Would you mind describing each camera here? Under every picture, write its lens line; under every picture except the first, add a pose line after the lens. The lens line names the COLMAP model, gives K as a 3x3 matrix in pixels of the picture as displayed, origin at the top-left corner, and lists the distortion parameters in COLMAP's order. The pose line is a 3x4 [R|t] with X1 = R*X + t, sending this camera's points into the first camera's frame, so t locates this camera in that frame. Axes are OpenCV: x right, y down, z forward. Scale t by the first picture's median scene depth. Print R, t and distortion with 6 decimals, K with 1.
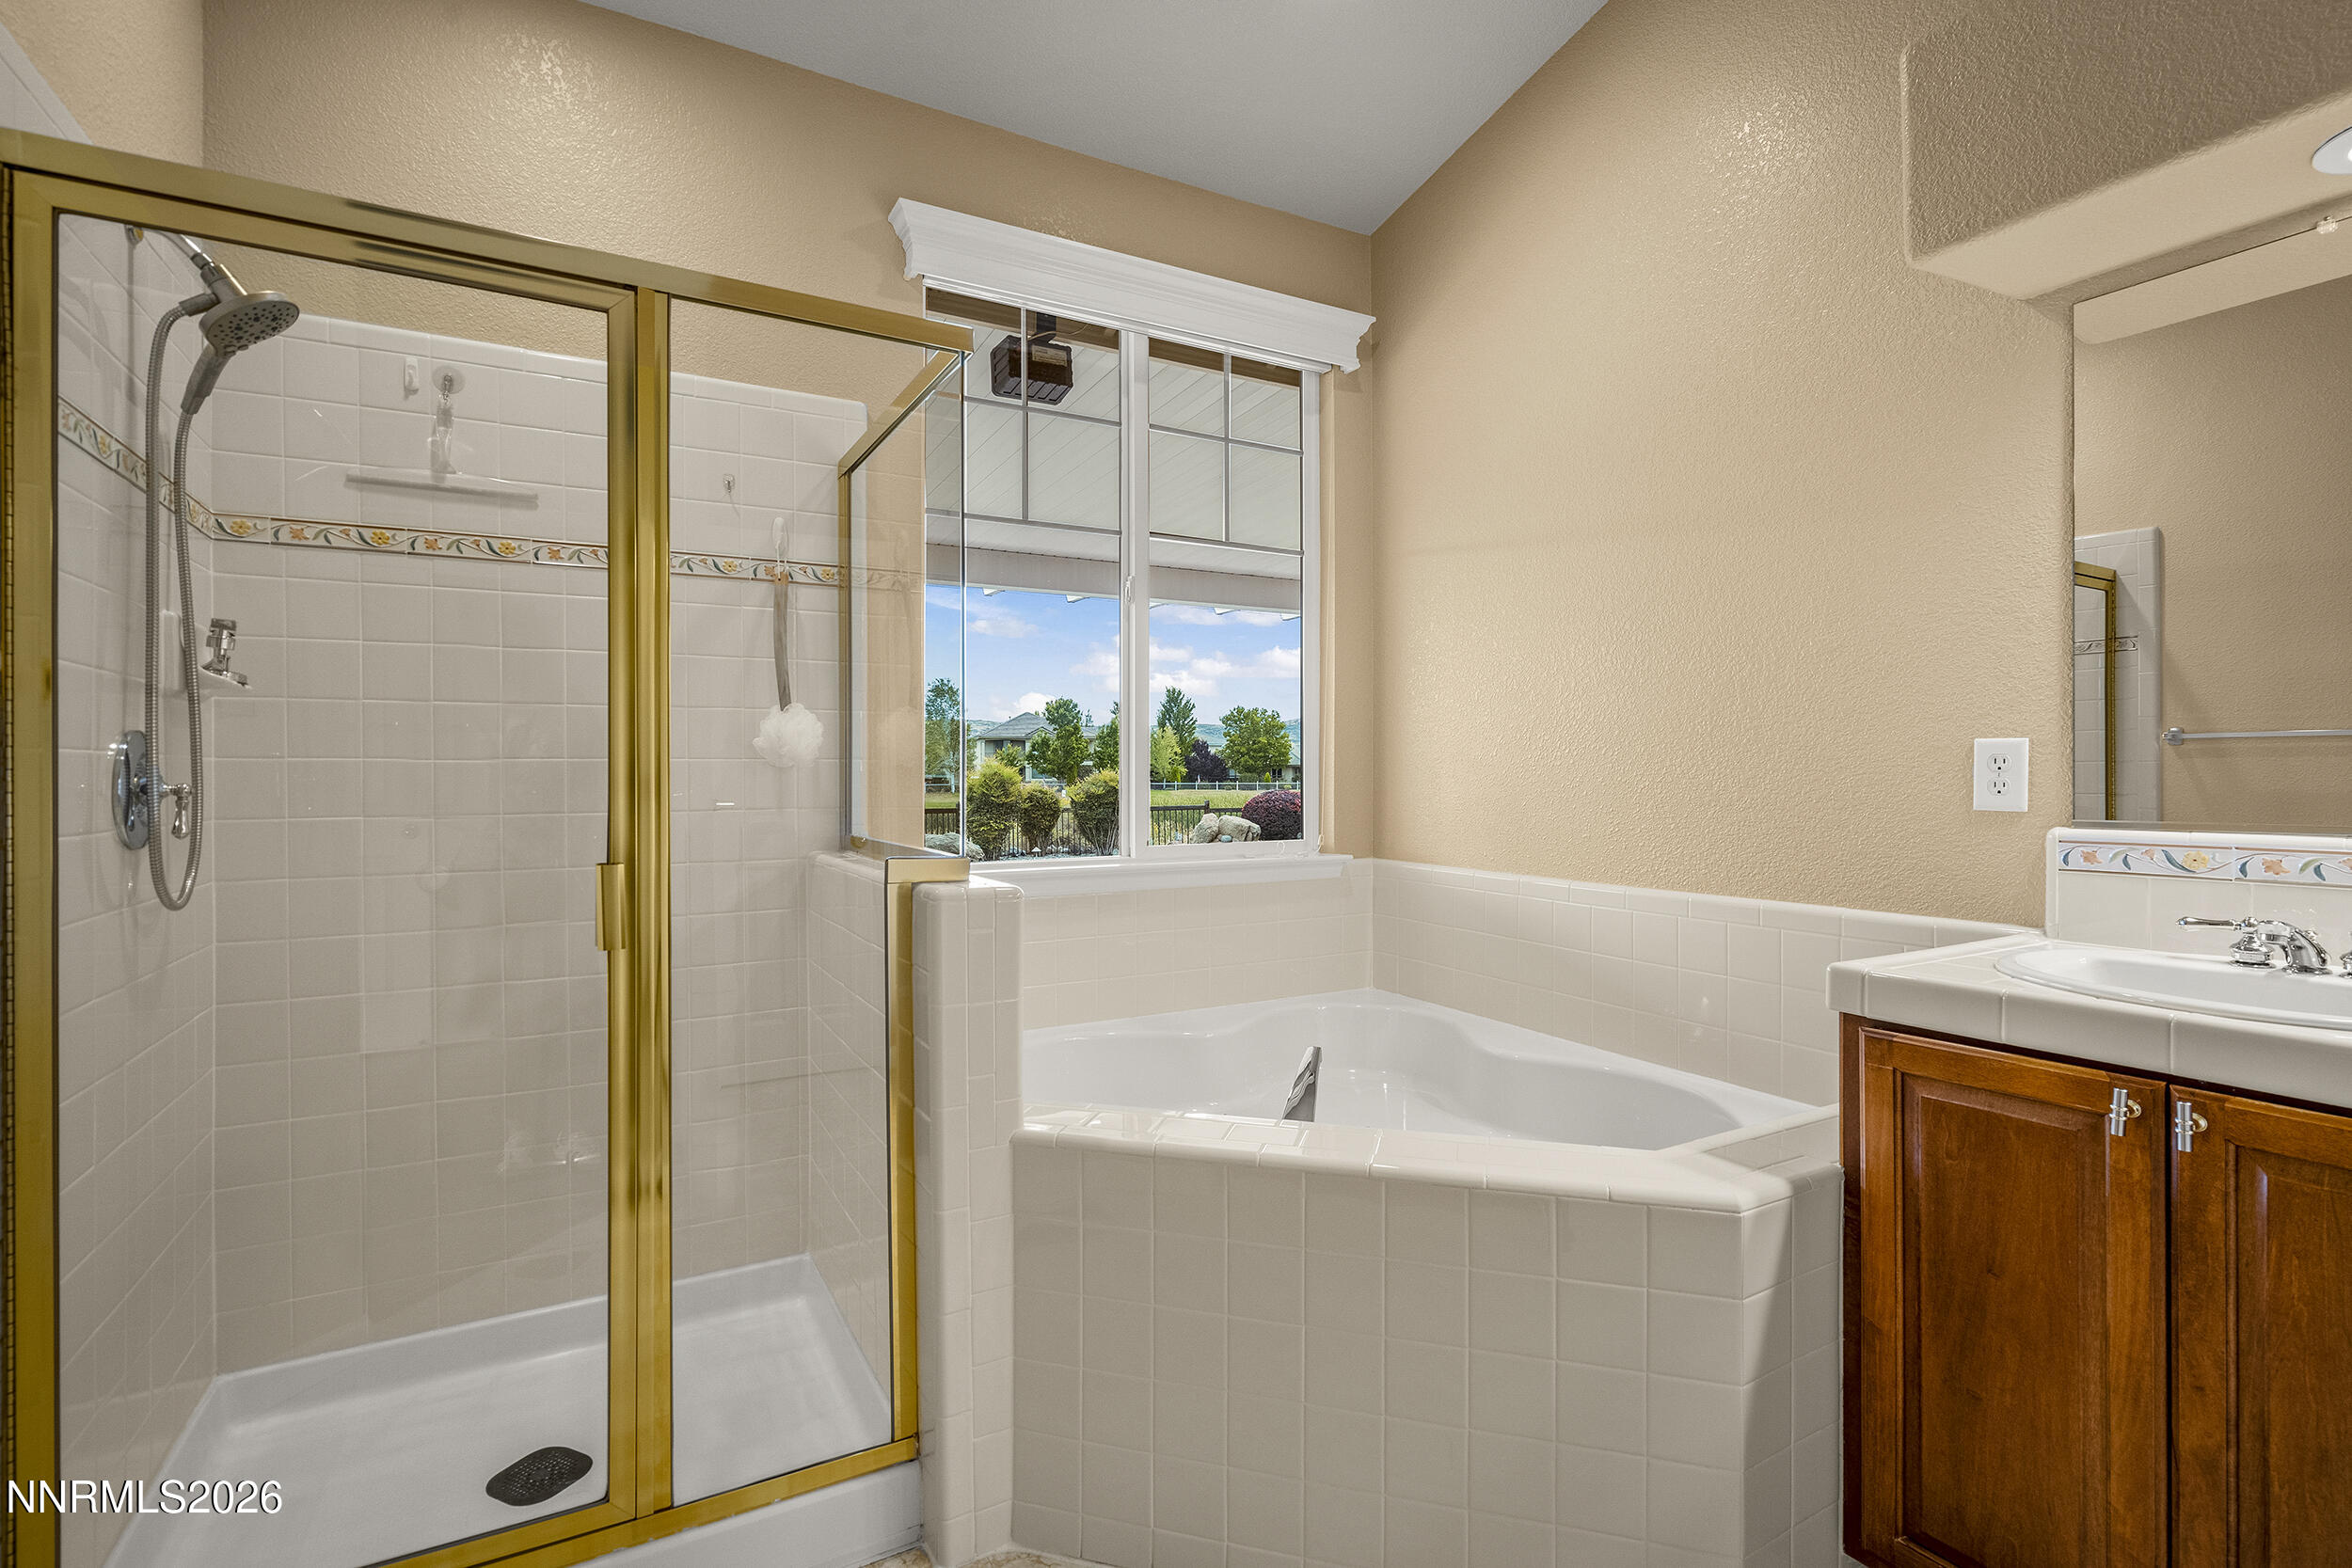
lens RADIAL K [[1067.8, 0, 1171.8], [0, 1067.8, 777.6], [0, 0, 1]] dist [-0.005600, 0.002224]
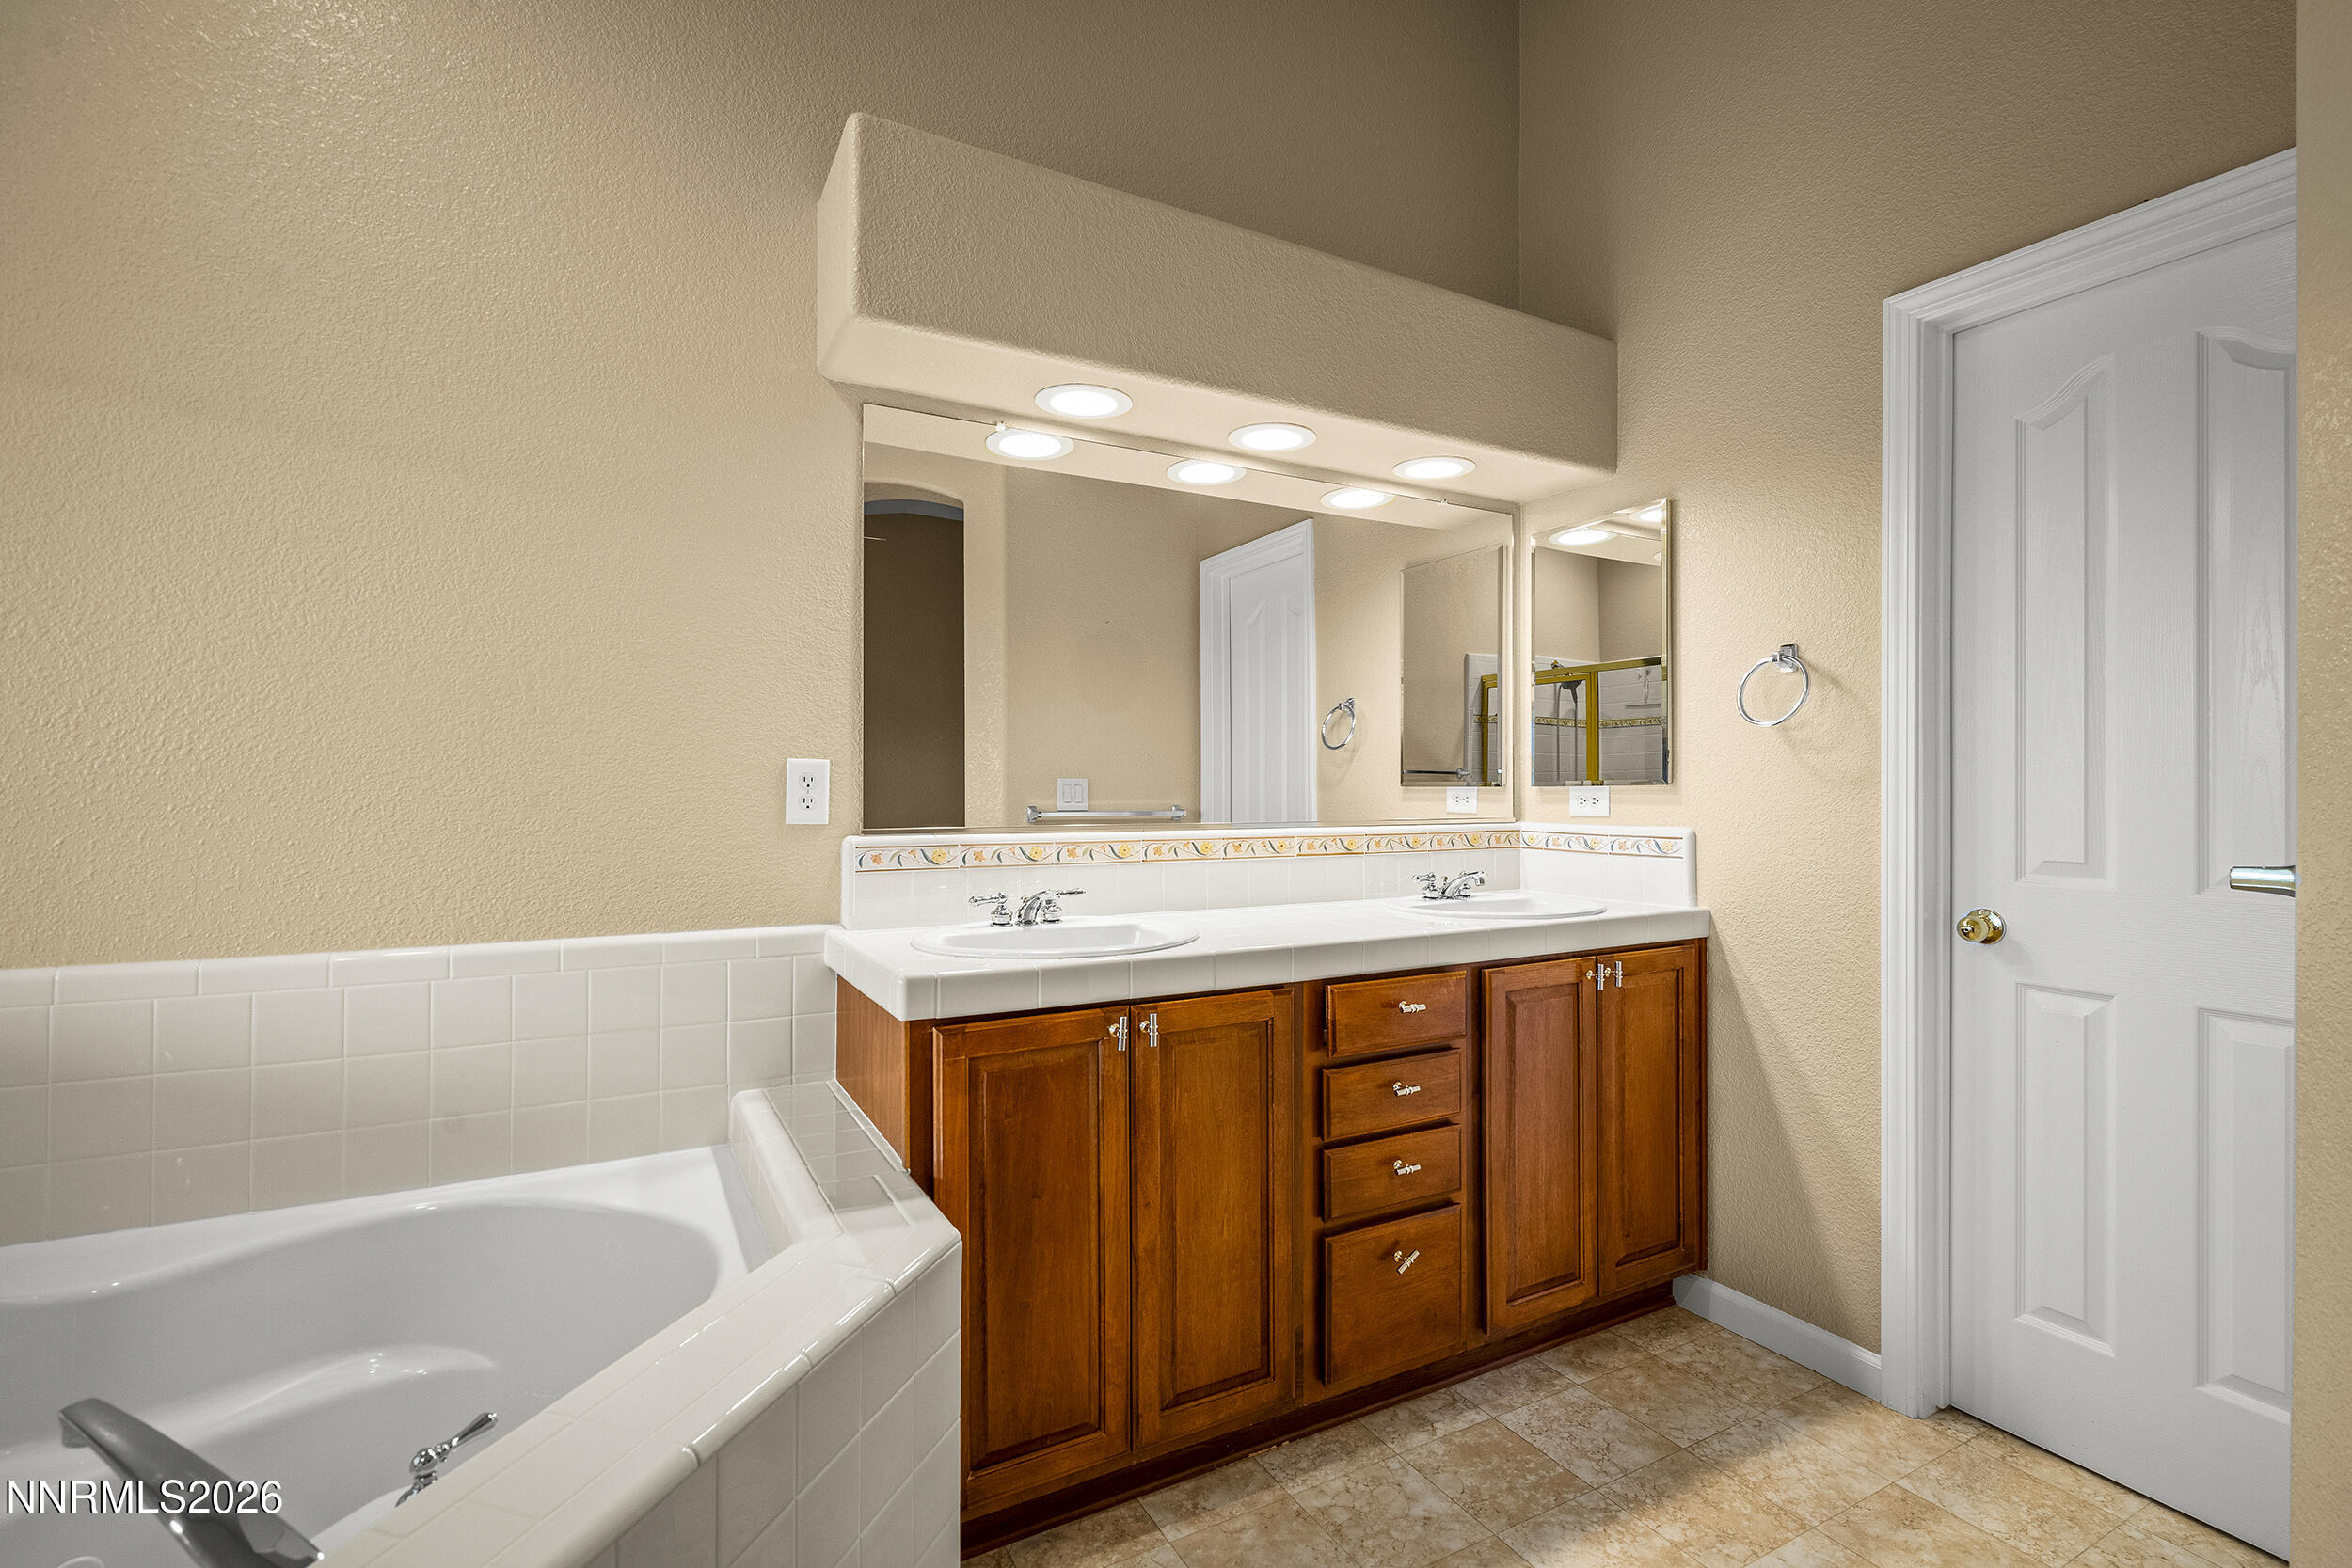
lens RADIAL K [[1067.8, 0, 1170.5], [0, 1067.8, 787.5], [0, 0, 1]] dist [-0.005600, 0.002224]
pose [[0.015908, 0.006635, 0.999851, -0.409991], [0.000439, 0.999978, -0.006643, 0.000724], [-0.999873, 0.000545, 0.015905, 0.730538]]
